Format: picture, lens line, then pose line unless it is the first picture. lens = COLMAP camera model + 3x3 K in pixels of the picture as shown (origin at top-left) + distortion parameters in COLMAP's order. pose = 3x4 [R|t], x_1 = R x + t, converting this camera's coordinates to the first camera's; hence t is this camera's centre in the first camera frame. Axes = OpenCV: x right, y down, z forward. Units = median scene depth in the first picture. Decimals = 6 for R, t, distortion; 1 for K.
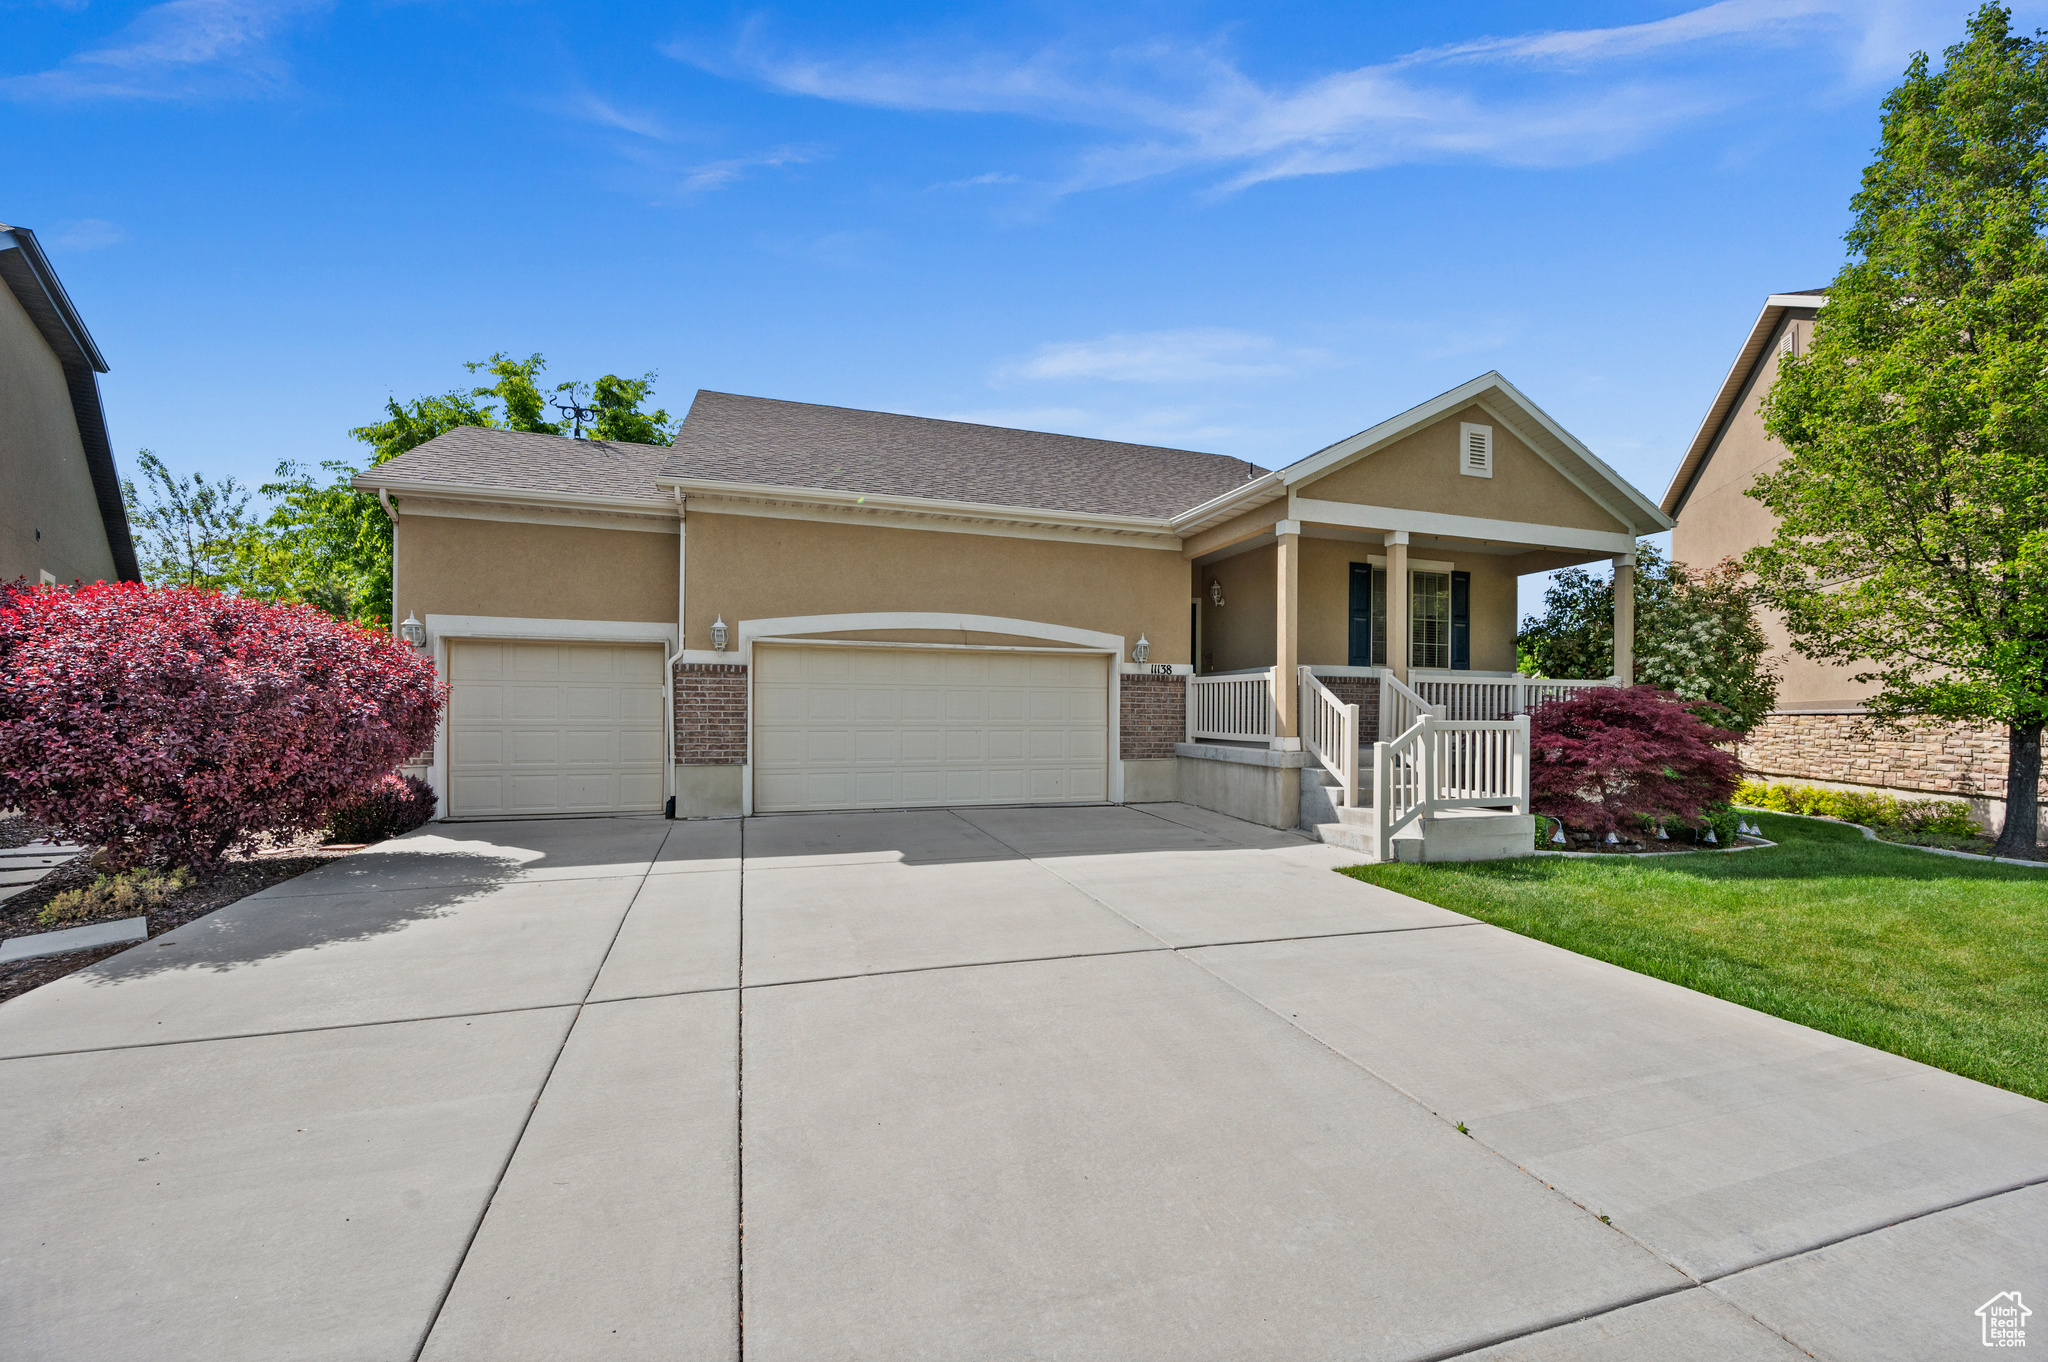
lens RADIAL K [[813.5, 0, 1005.2], [0, 813.5, 706.4], [0, 0, 1]] dist [-0.005323, 0.000534]
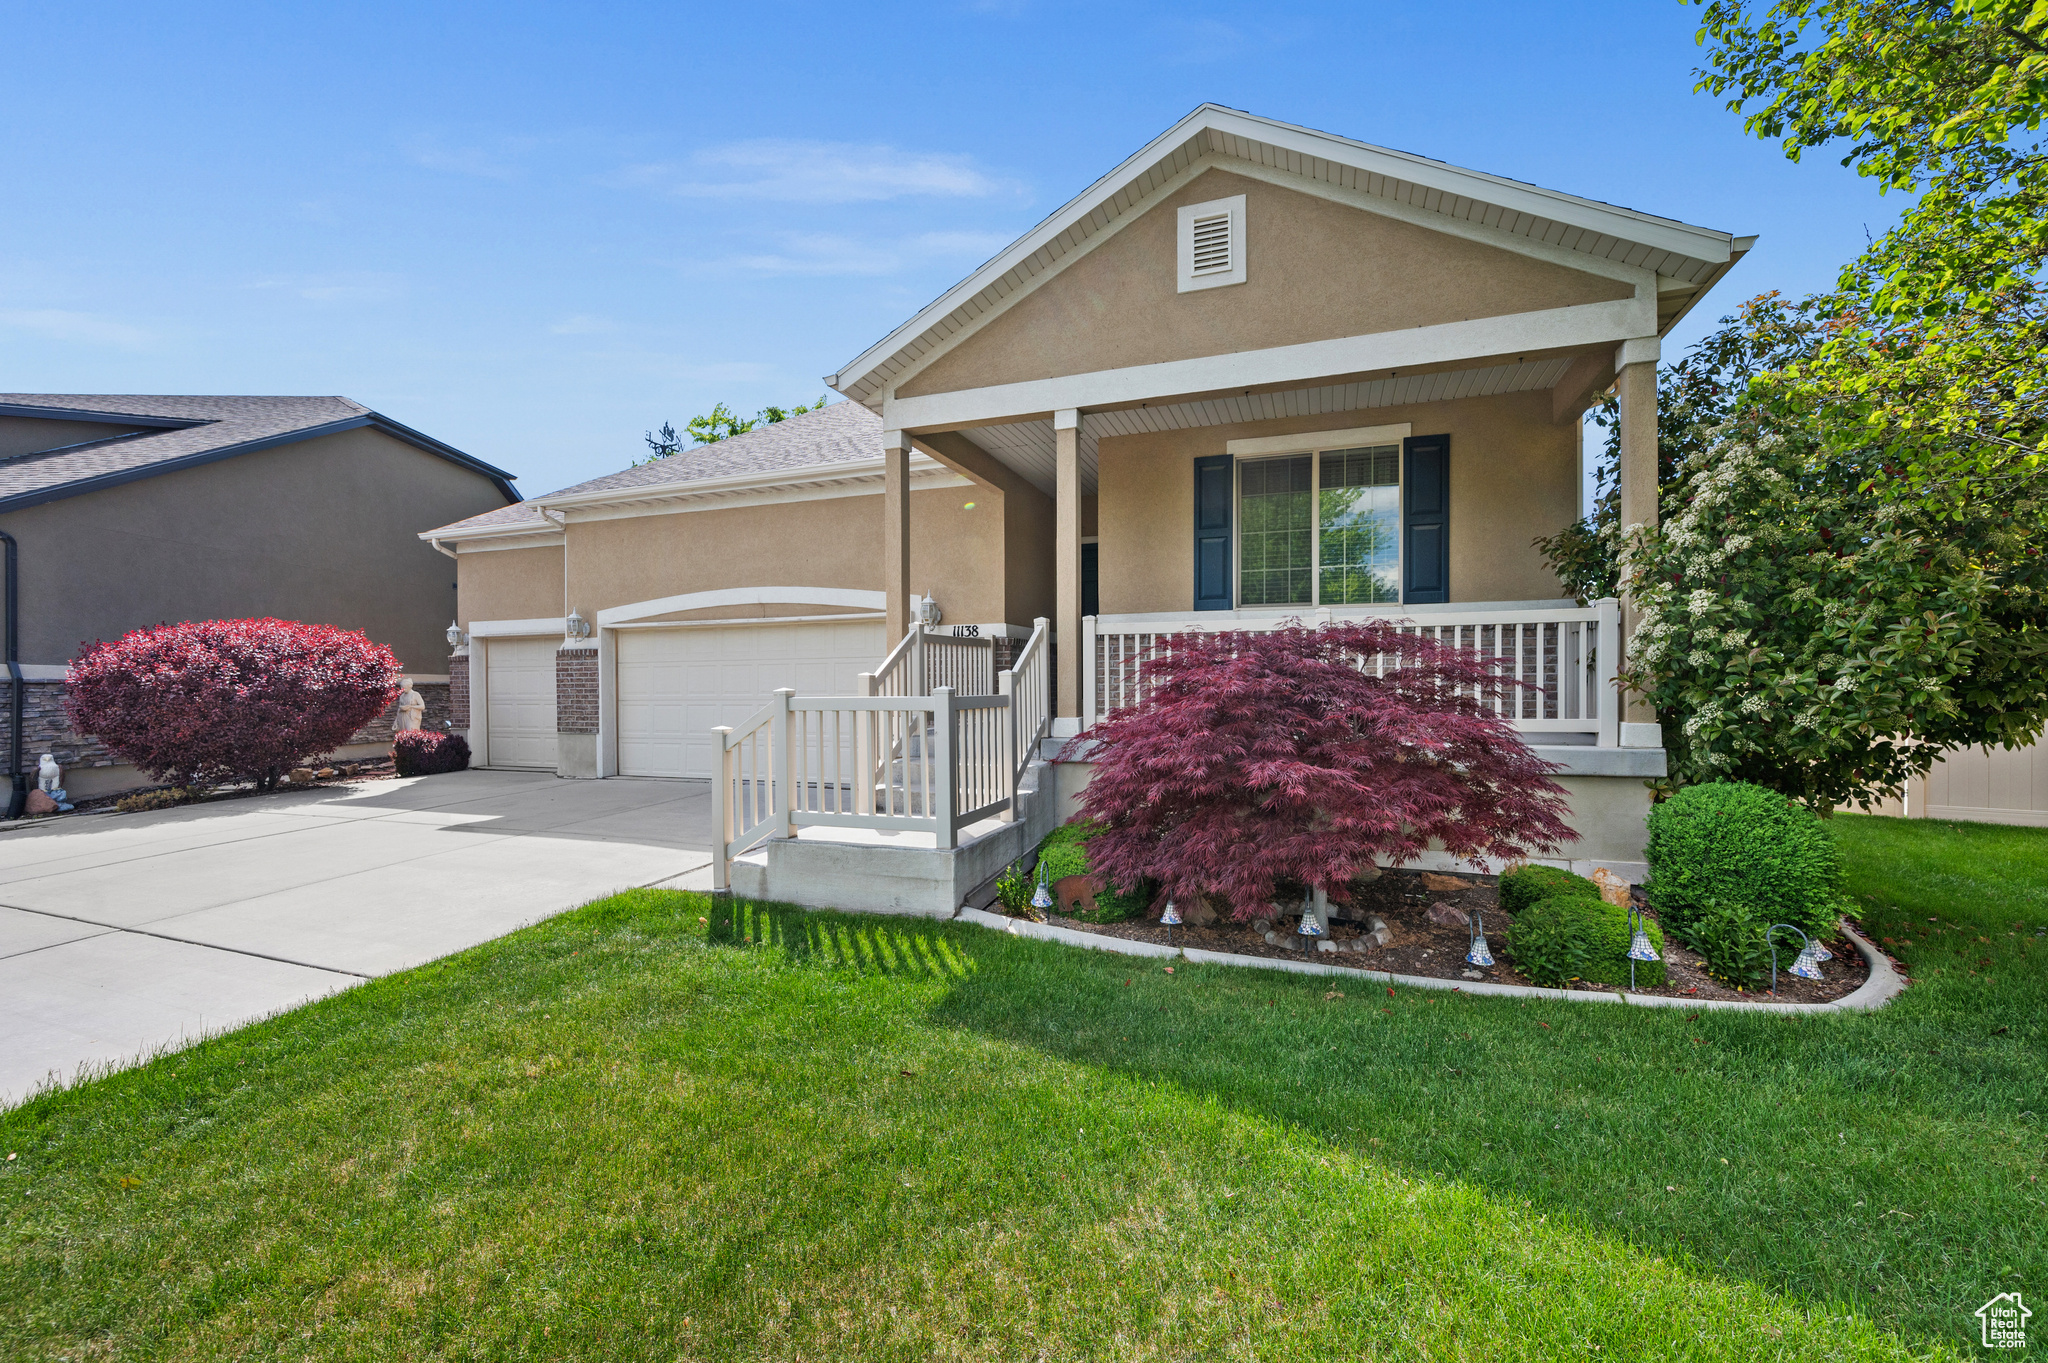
lens RADIAL K [[813.5, 0, 1013.8], [0, 813.5, 680.6], [0, 0, 1]] dist [-0.005323, 0.000534]
pose [[0.786289, -0.014313, -0.617693, 0.842615], [0.018261, 0.999833, 0.000077, 0.005589], [0.617589, -0.011341, 0.786419, 0.436359]]
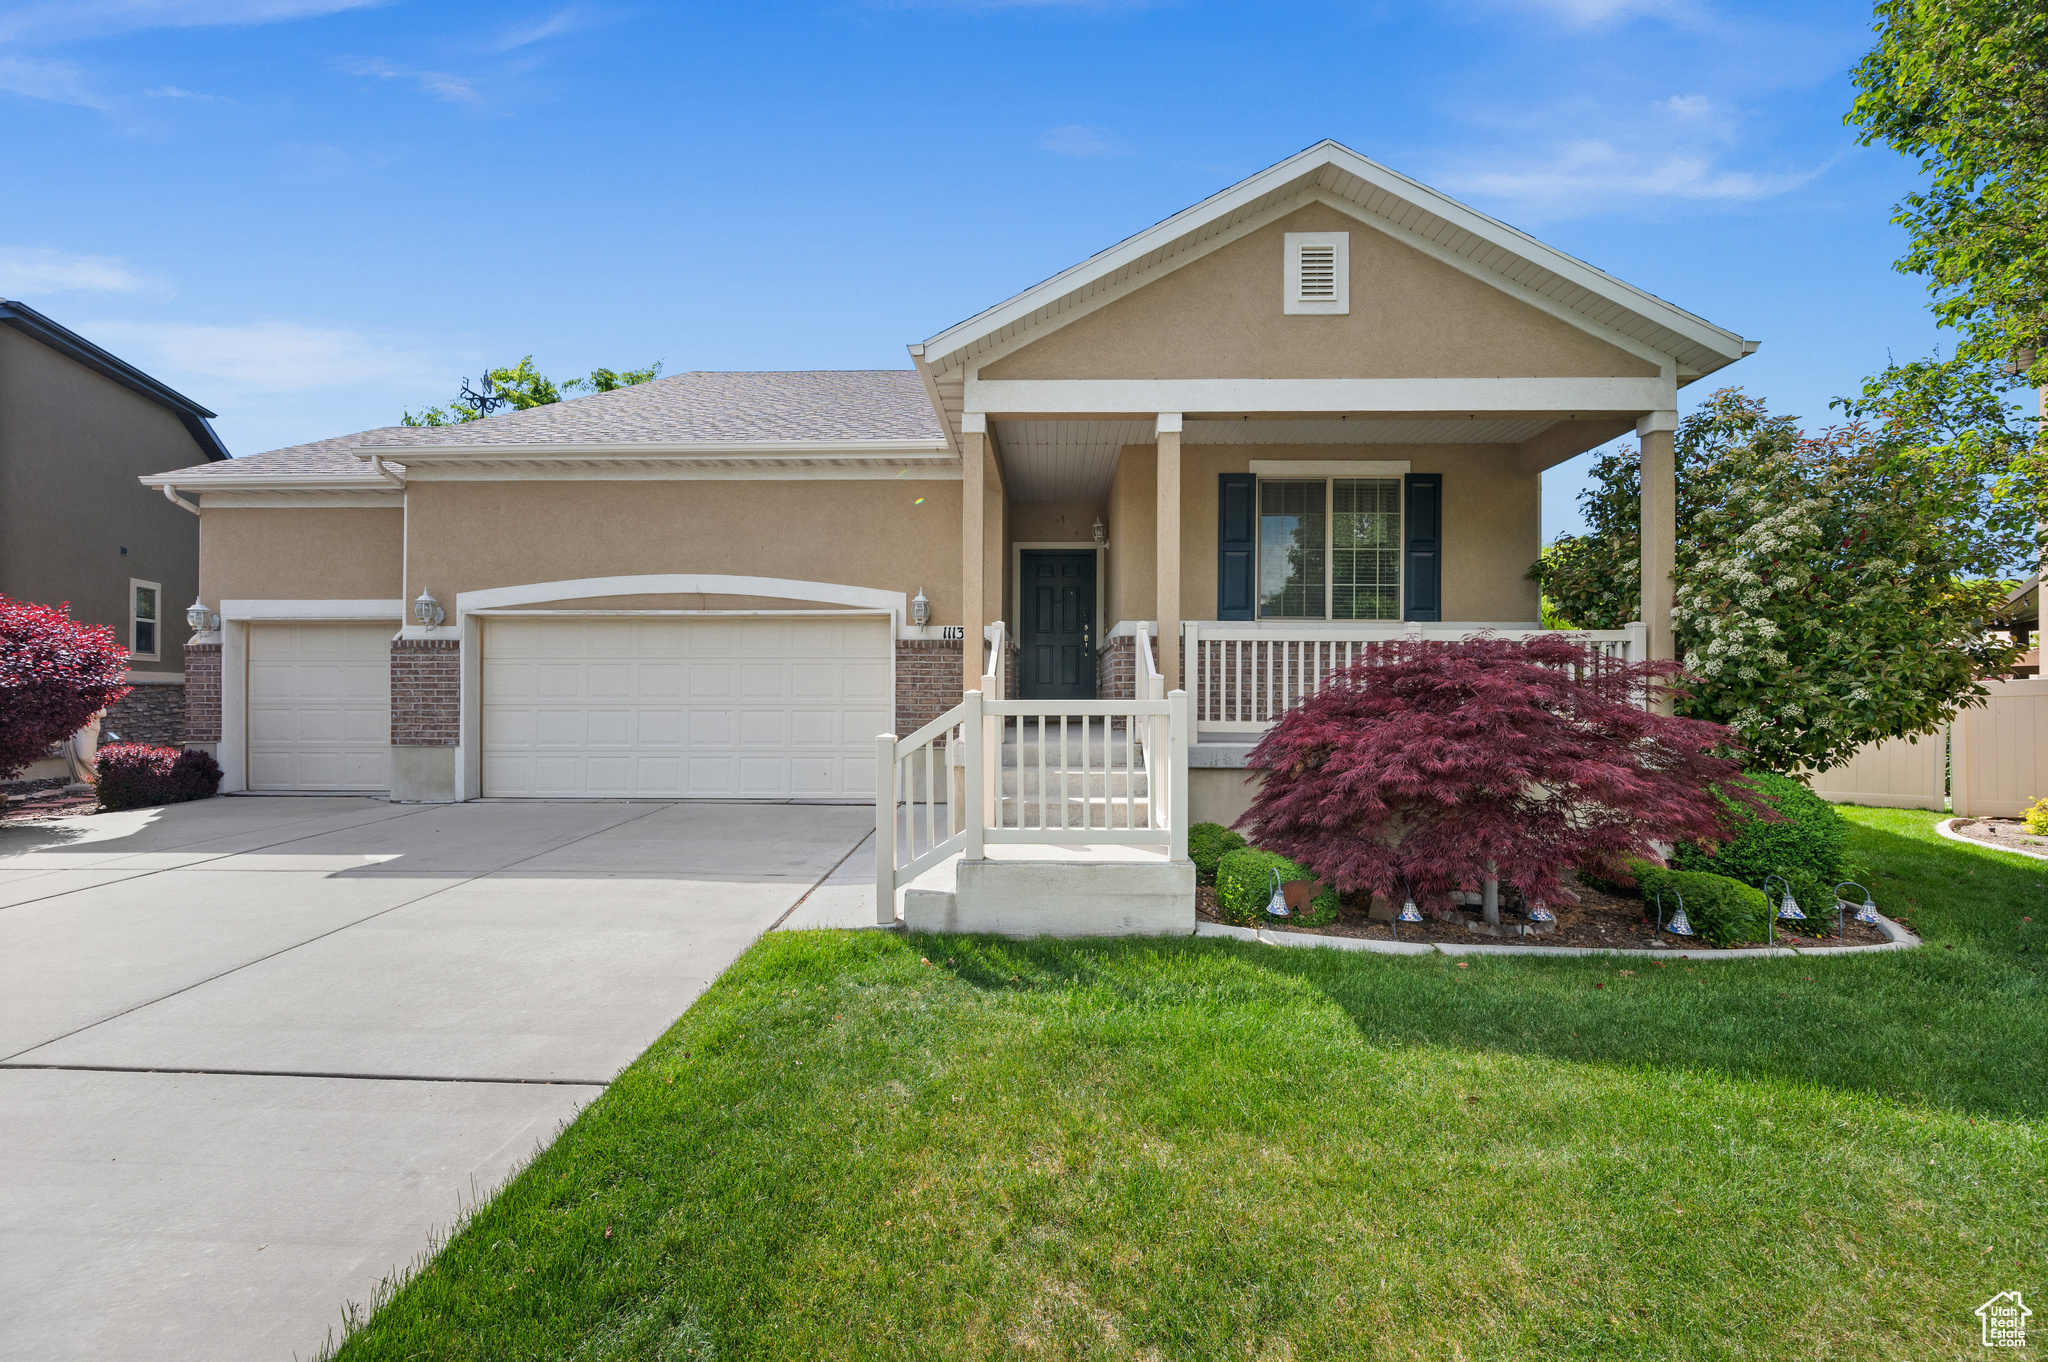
lens RADIAL K [[813.5, 0, 1008.9], [0, 813.5, 679.6], [0, 0, 1]] dist [-0.005323, 0.000534]
pose [[0.940473, -0.008616, -0.339759, 0.573744], [0.006632, 0.999954, -0.006999, 0.005150], [0.339803, 0.004329, 0.940487, 0.325812]]
